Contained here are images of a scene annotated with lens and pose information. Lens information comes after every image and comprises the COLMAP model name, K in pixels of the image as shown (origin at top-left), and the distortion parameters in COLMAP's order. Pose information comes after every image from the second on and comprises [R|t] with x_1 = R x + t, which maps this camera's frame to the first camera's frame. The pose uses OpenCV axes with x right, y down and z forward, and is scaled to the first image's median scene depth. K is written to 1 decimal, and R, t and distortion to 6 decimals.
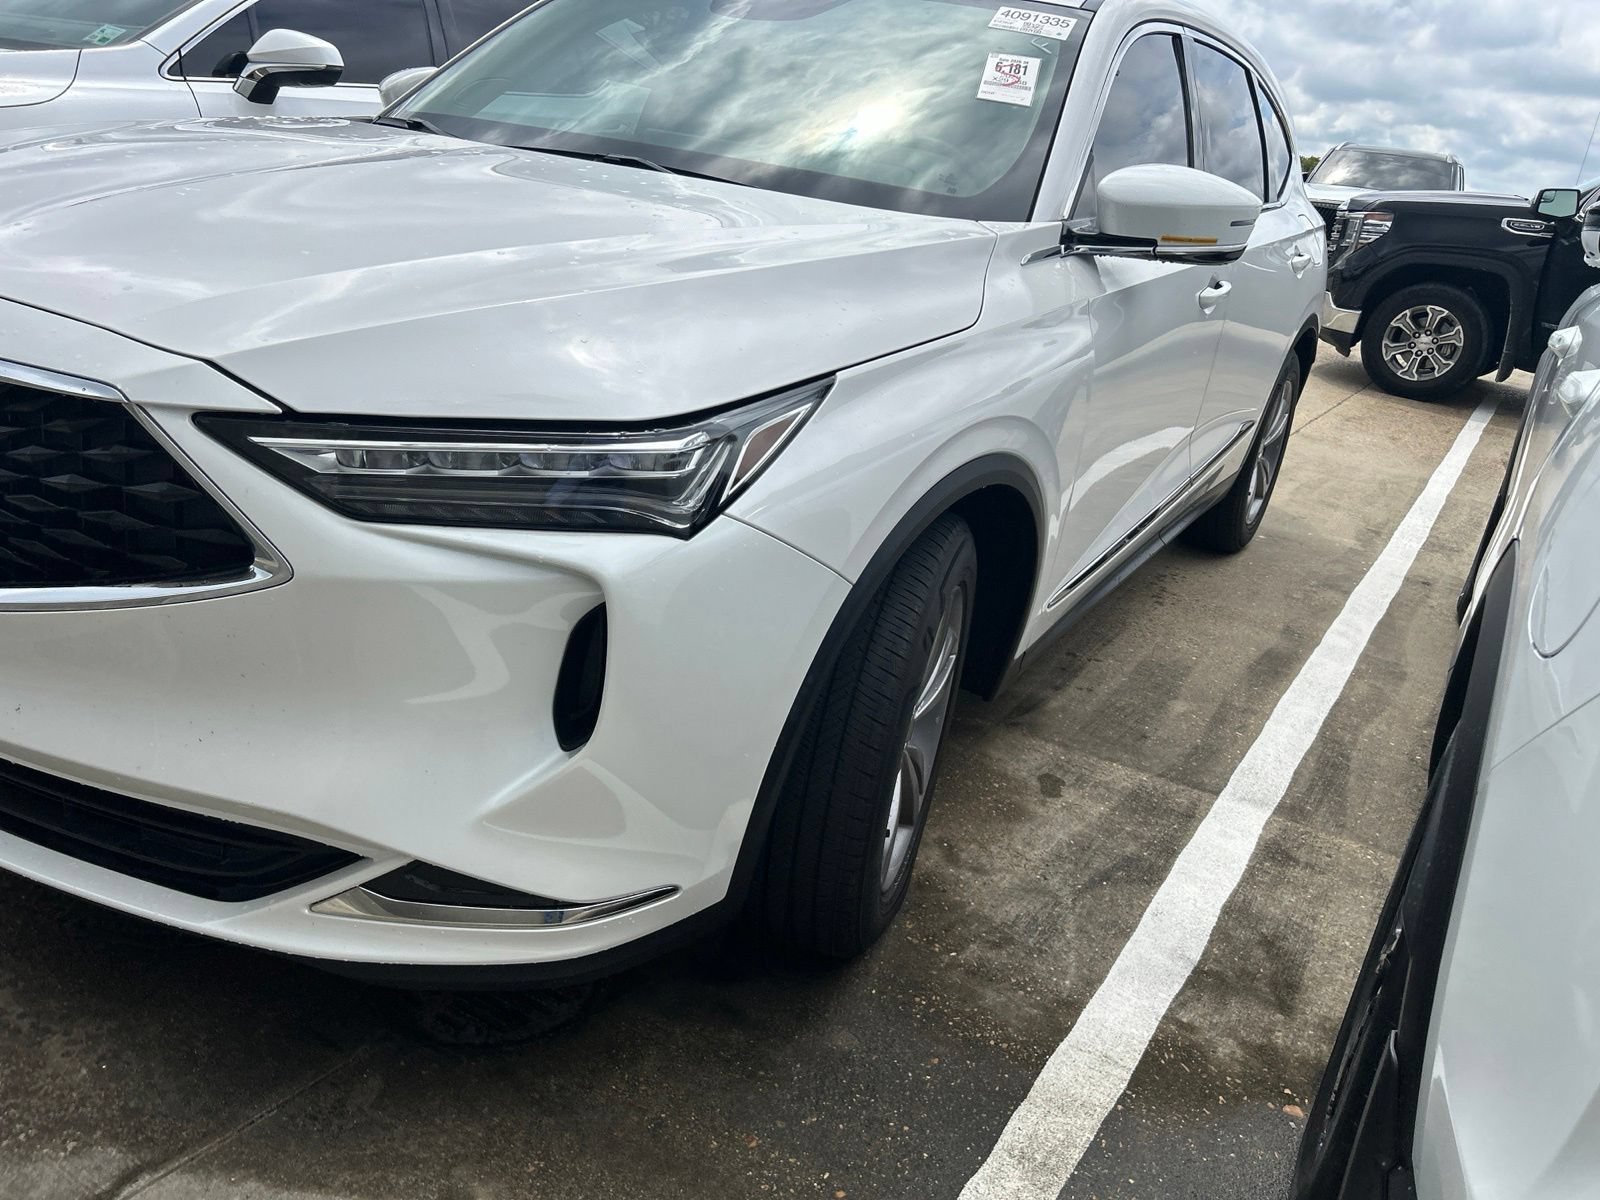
lens RADIAL K [[1232.5, 0, 809.7], [0, 1232.5, 602.9], [0, 0, 1]] dist [0.056242, -0.078794]
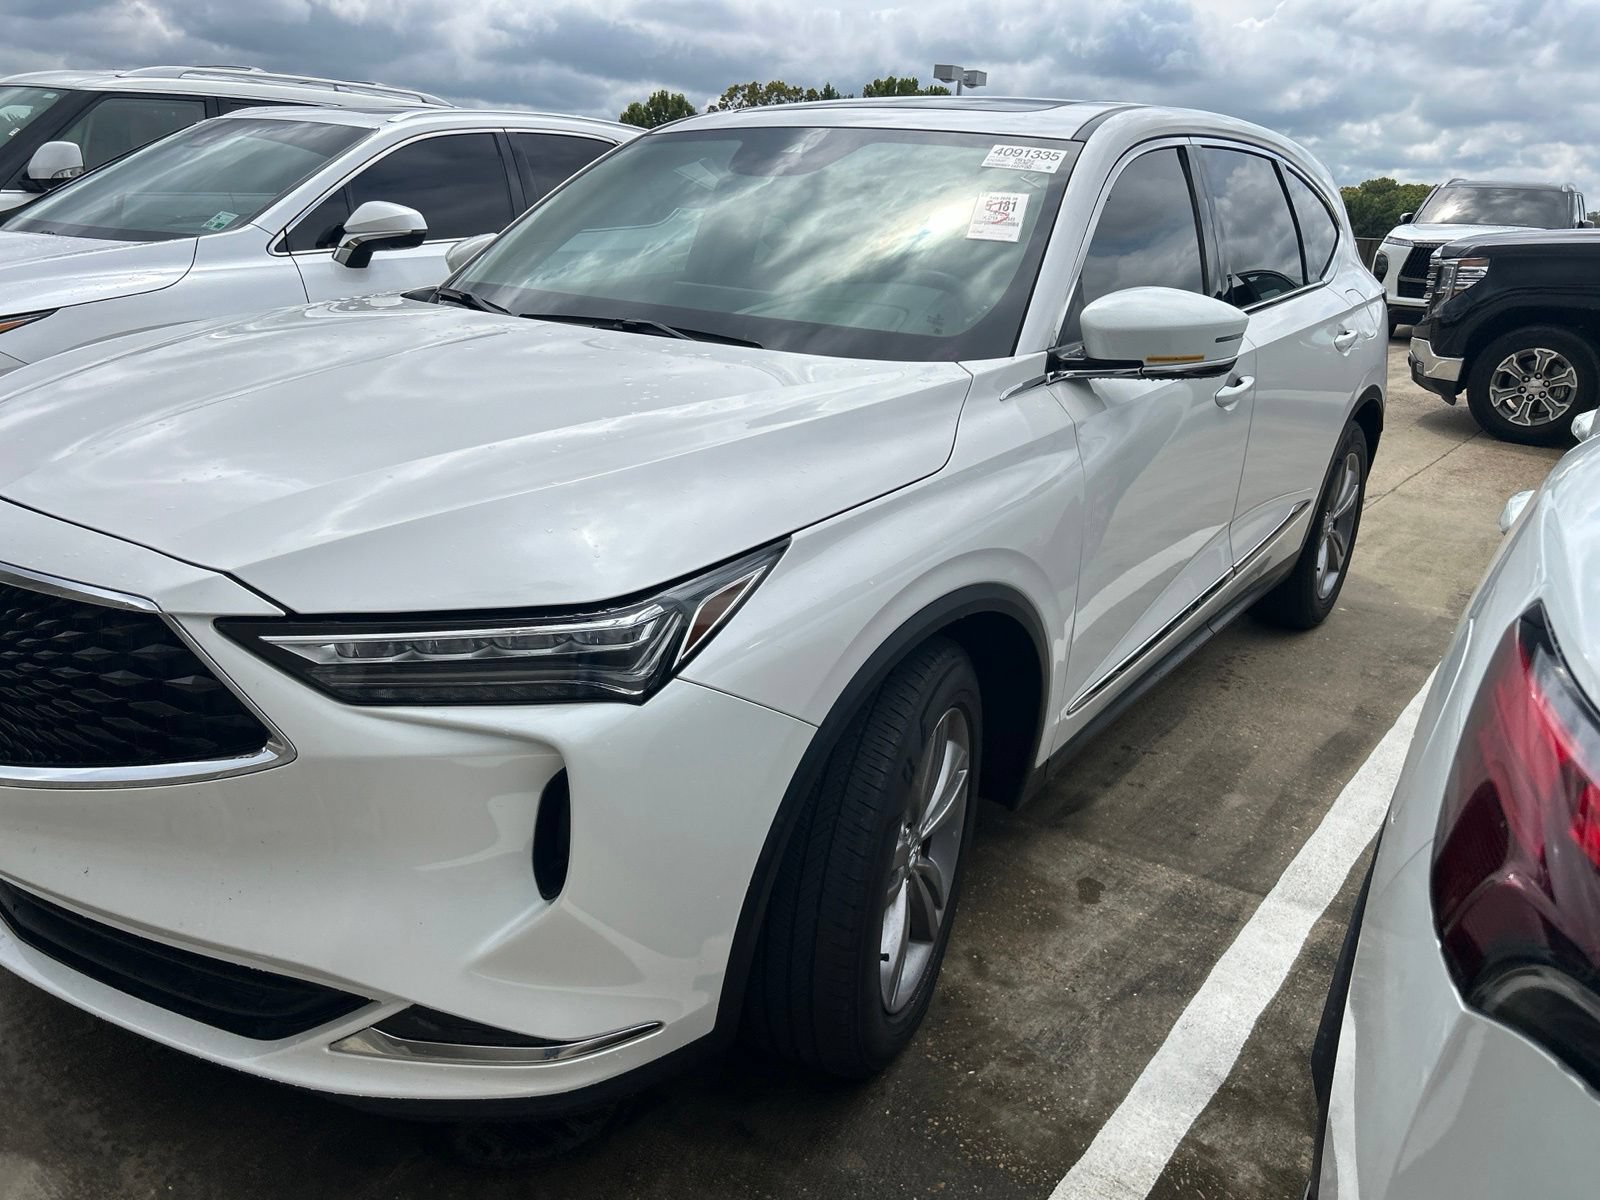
lens RADIAL K [[1236.3, 0, 787.9], [0, 1236.3, 573.3], [0, 0, 1]] dist [0.032736, -0.037588]
pose [[0.991193, -0.049069, -0.122999, 0.105520], [0.039905, 0.996317, -0.075889, -0.049251], [0.126270, 0.070312, 0.989501, -0.050690]]
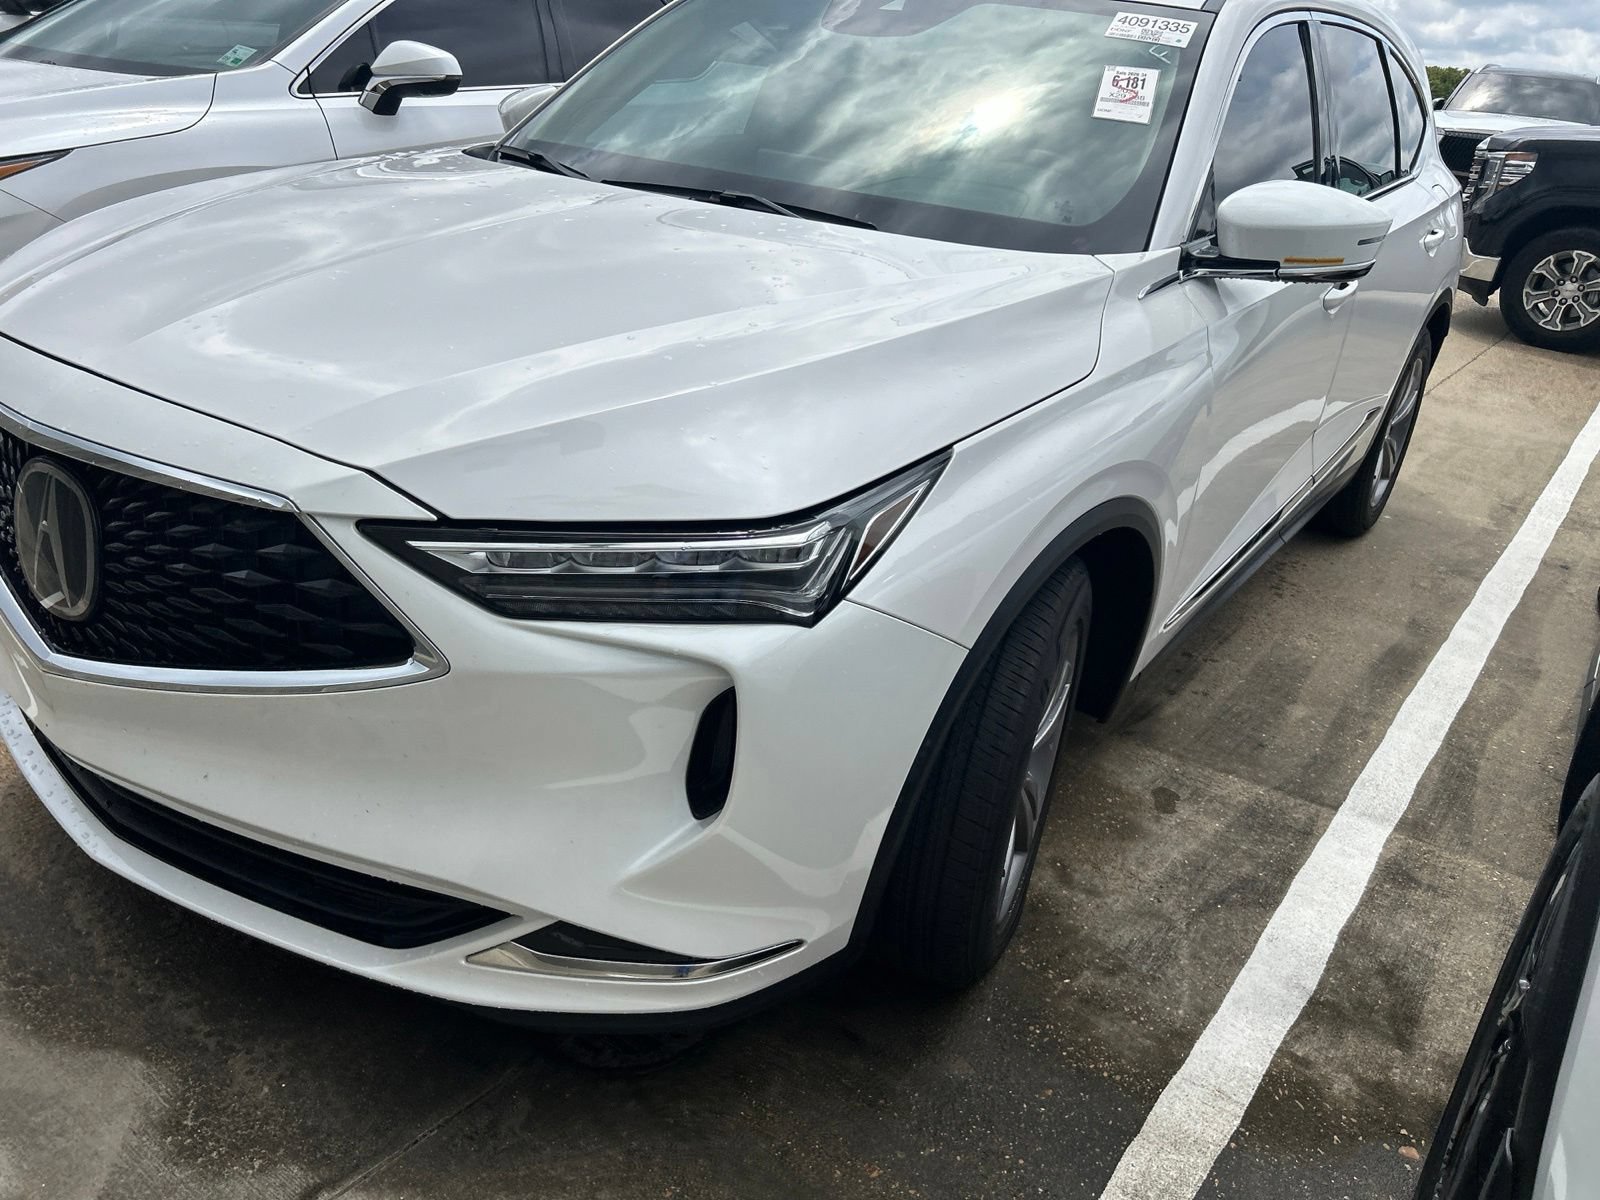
lens RADIAL K [[1237.6, 0, 800.0], [0, 1237.6, 600.0], [0, 0, 1]] dist [0.026076, -0.024390]
pose [[0.995778, -0.002928, -0.091750, -0.007906], [0.007342, 0.998829, 0.047814, -0.076354], [0.091503, -0.048286, 0.994633, -0.023055]]
